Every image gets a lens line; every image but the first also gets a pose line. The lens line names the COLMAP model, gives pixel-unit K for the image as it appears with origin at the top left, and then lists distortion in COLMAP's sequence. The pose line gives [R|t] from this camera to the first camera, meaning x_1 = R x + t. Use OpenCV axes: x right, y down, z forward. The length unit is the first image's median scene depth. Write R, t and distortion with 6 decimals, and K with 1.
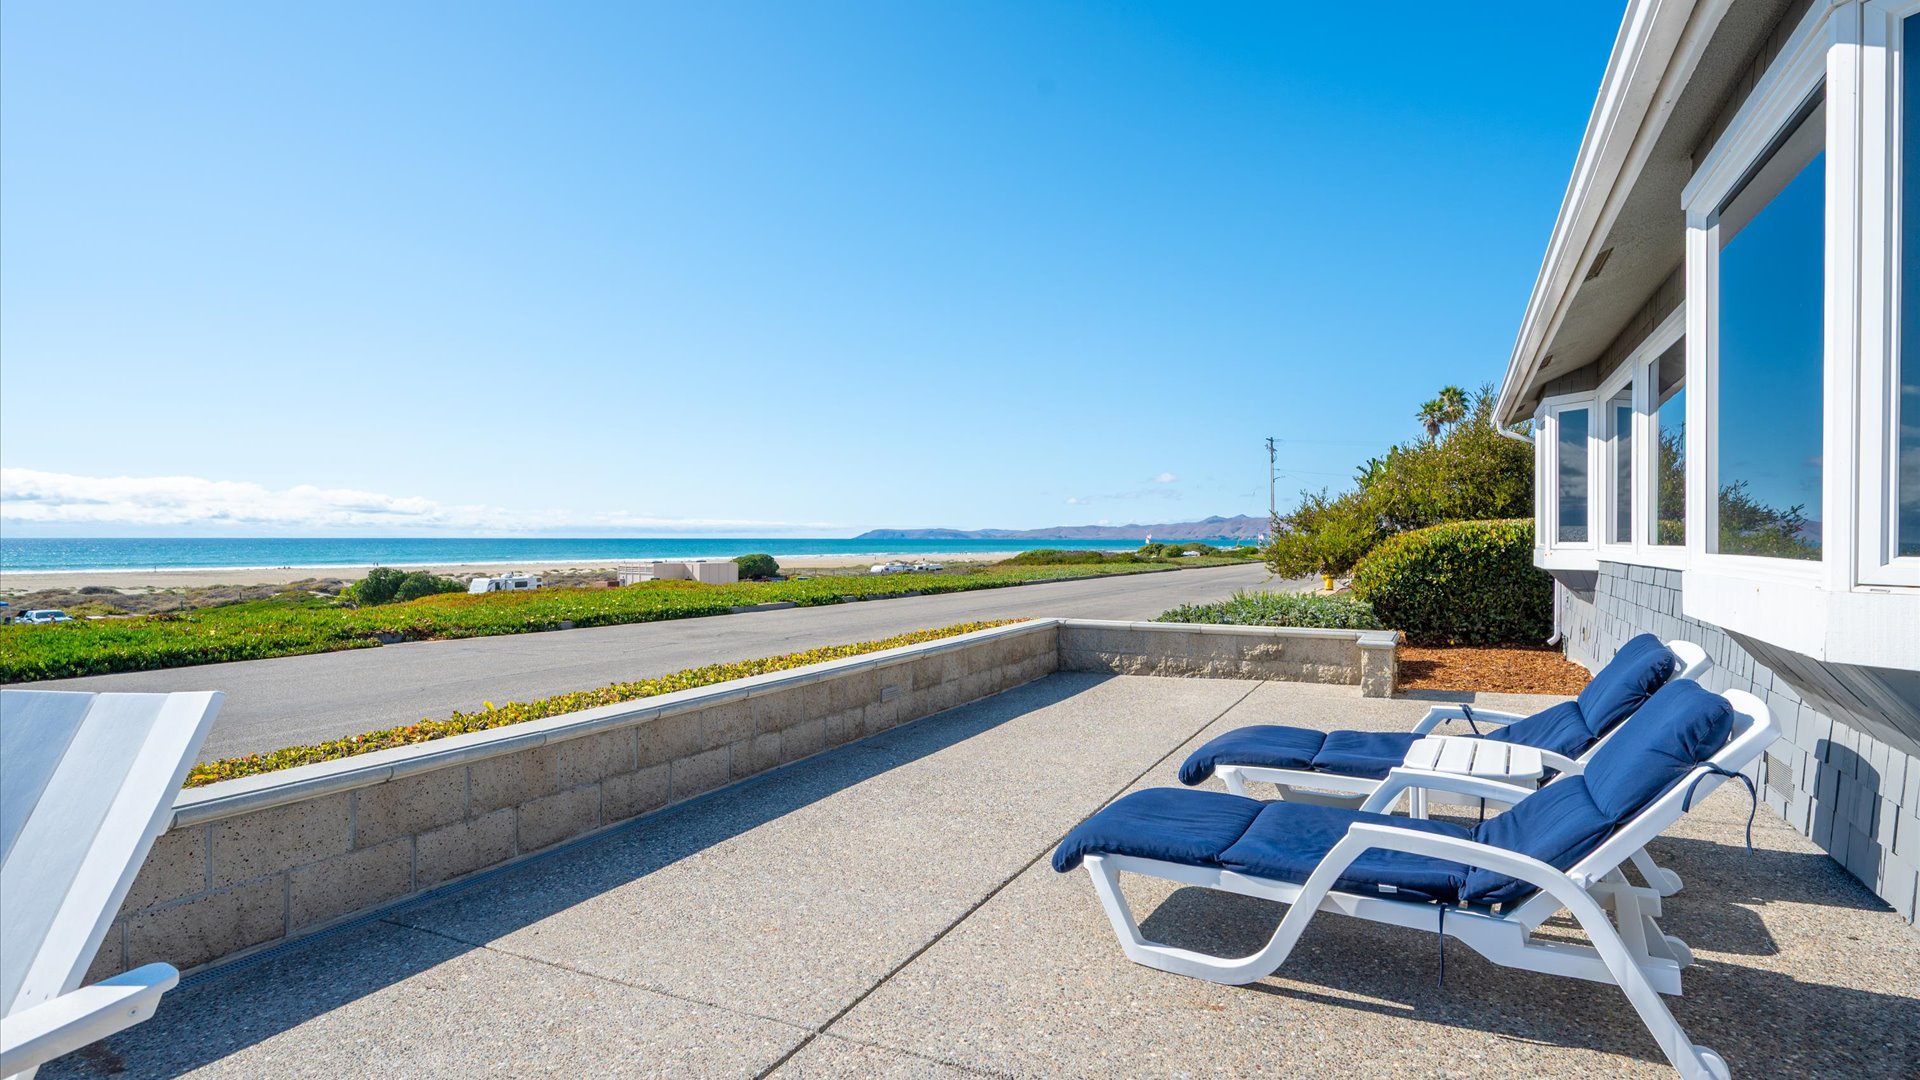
lens RADIAL K [[941.8, 0, 960.0], [0, 941.8, 540.0], [0, 0, 1]] dist [0.001386, -0.000003]
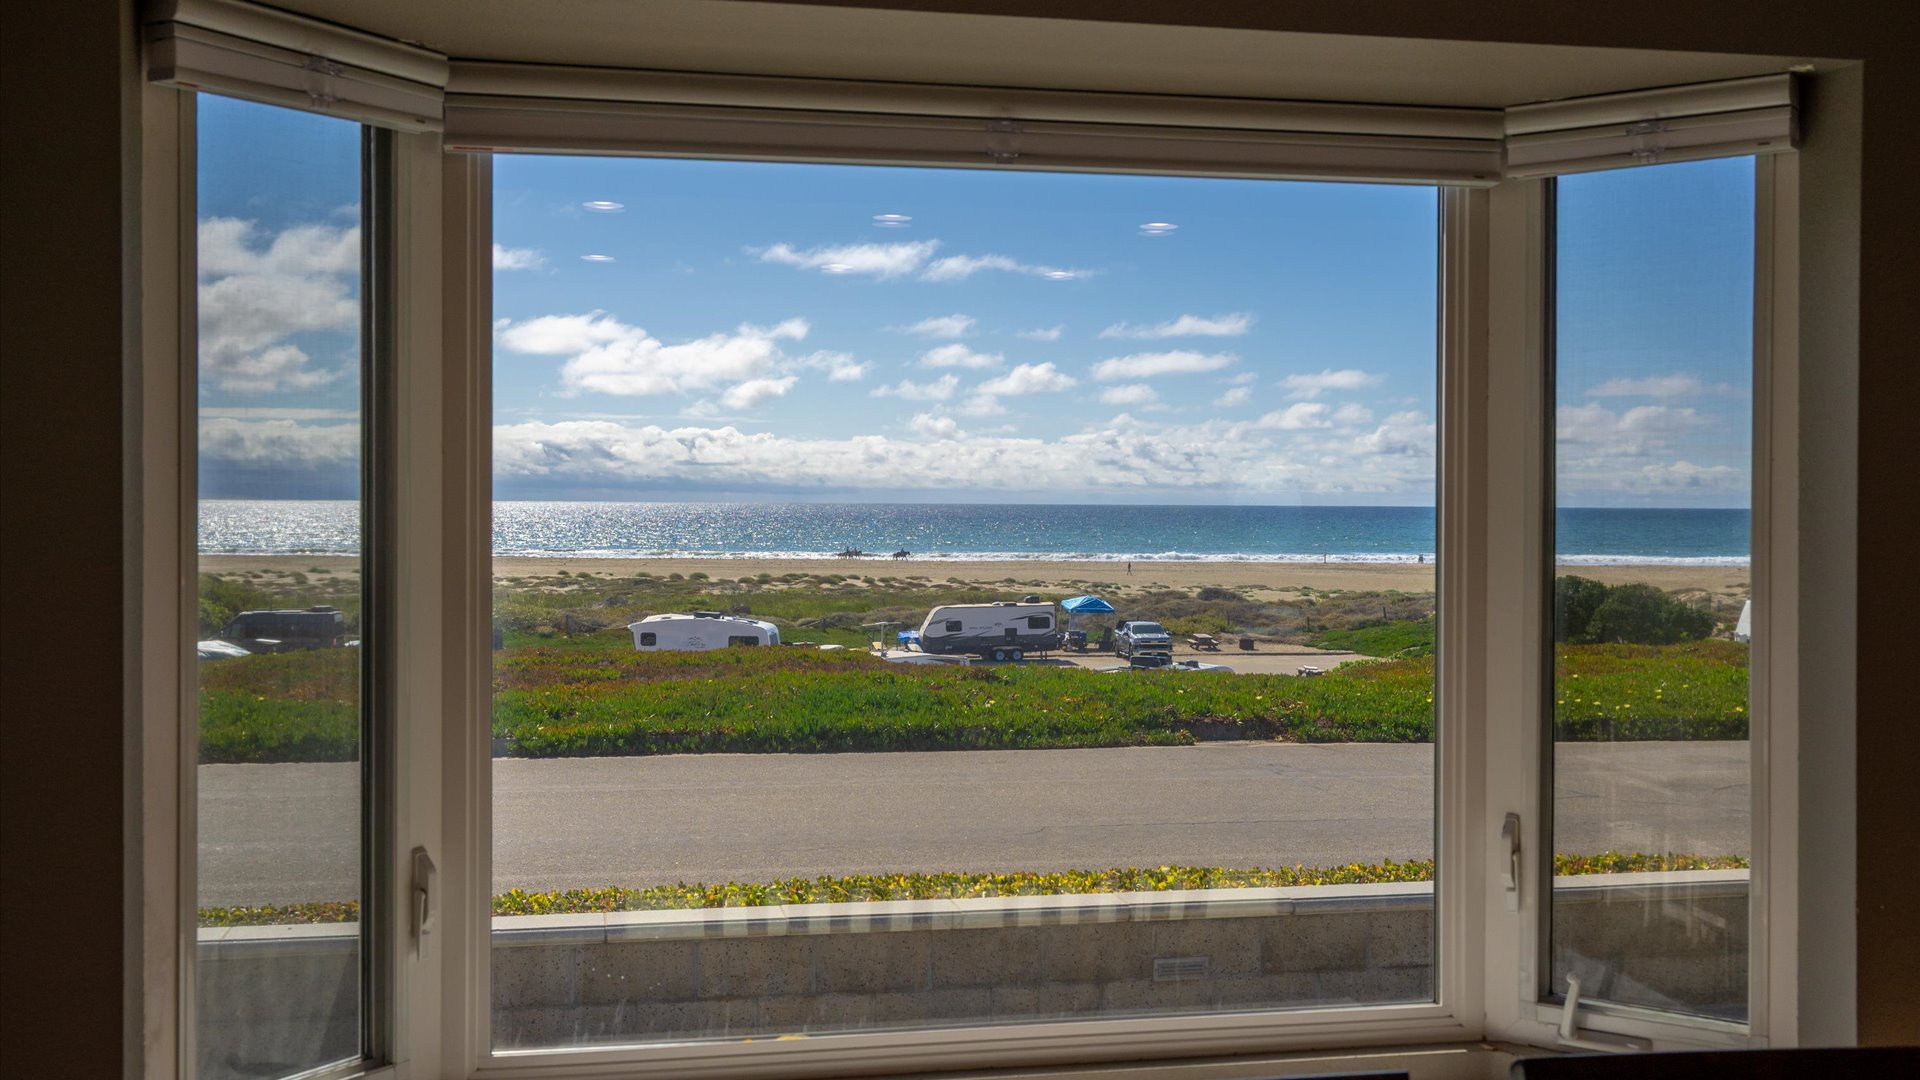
lens RADIAL K [[1955.3, 0, 960.0], [0, 1955.3, 540.0], [0, 0, 1]] dist [0.013296, 0.003012]
pose [[0.637789, 0.015253, -0.770060, 0.306990], [-0.006617, 0.999876, 0.014325, -0.043323], [0.770182, -0.004041, 0.637811, 0.076828]]
